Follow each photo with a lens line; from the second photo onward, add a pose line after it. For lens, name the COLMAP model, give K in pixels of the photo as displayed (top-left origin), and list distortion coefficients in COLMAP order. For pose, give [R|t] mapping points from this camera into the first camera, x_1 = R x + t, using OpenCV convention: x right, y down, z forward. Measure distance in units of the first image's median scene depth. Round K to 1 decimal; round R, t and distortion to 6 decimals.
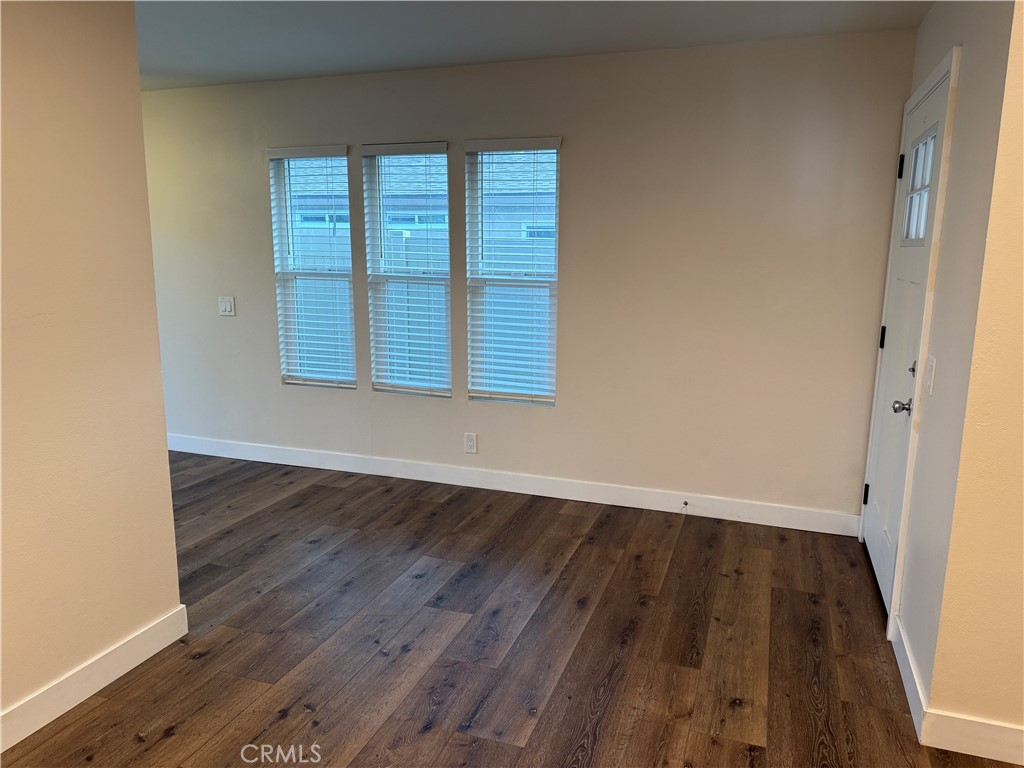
lens RADIAL K [[716.3, 0, 513.4], [0, 716.3, 387.1], [0, 0, 1]] dist [0.090465, -0.121305]
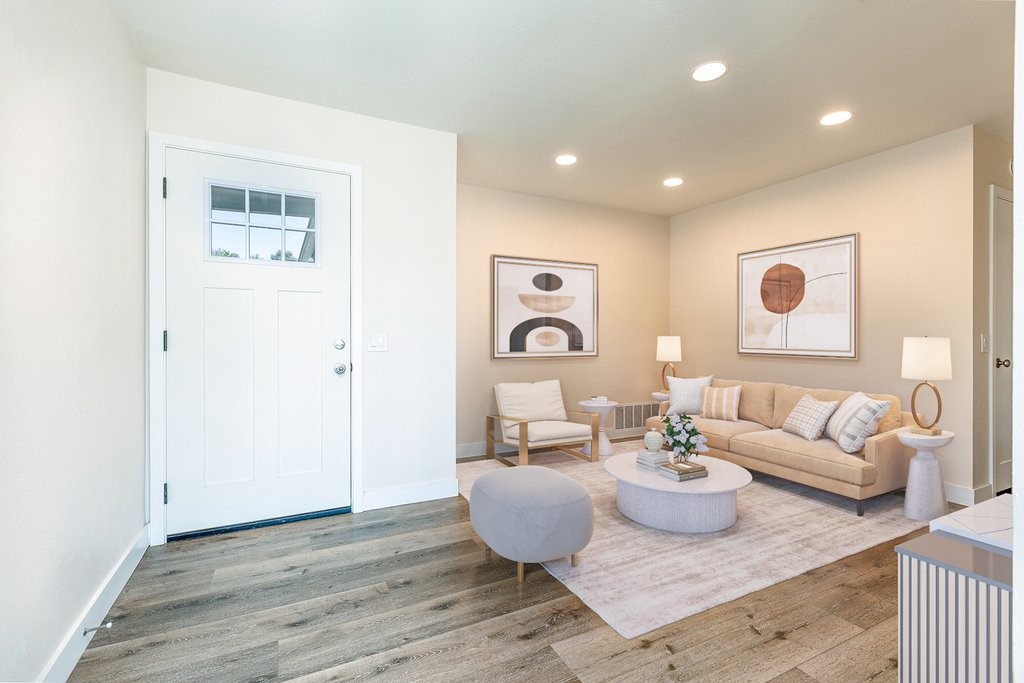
lens RADIAL K [[459.5, 0, 512.0], [0, 459.5, 341.5], [0, 0, 1]] dist [0.001299, 0.000124]
pose [[-0.728314, -0.017497, 0.685020, -0.313619], [0.124692, 0.979600, 0.157594, -0.105253], [-0.673803, 0.200195, -0.711274, 1.079040]]
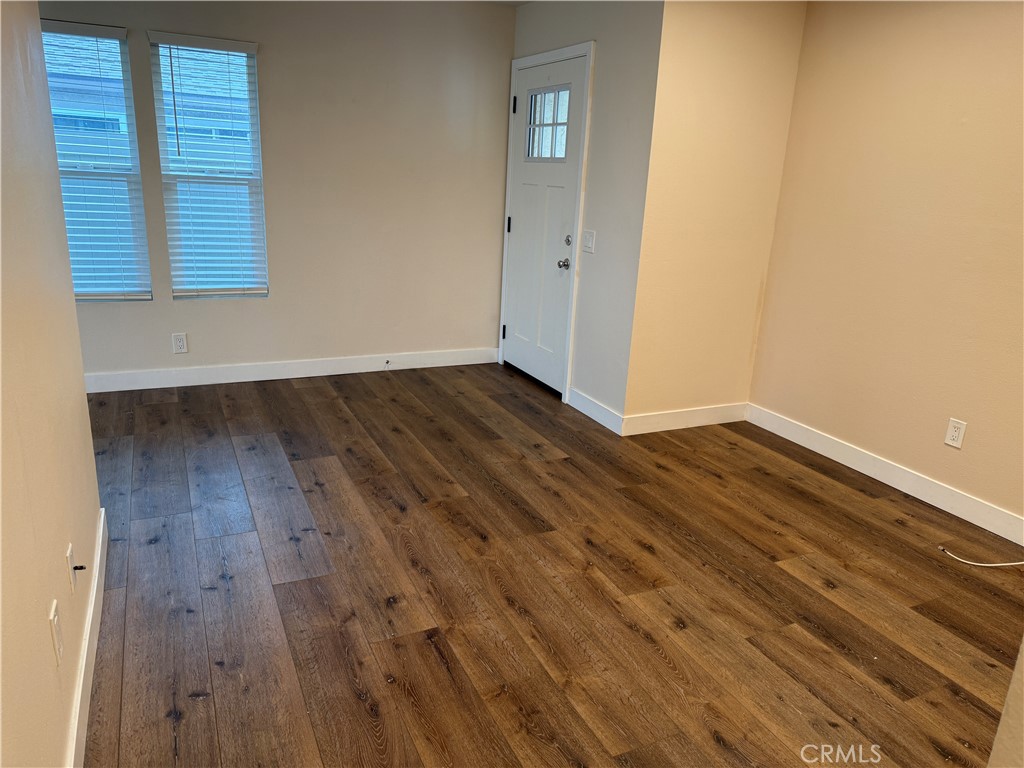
lens RADIAL K [[716.3, 0, 513.4], [0, 716.3, 387.1], [0, 0, 1]] dist [0.090465, -0.121305]
pose [[0.700889, -0.179807, 0.690235, -0.540013], [0.095962, 0.982677, 0.158546, 0.026573], [-0.706786, -0.044887, 0.706002, -0.066236]]
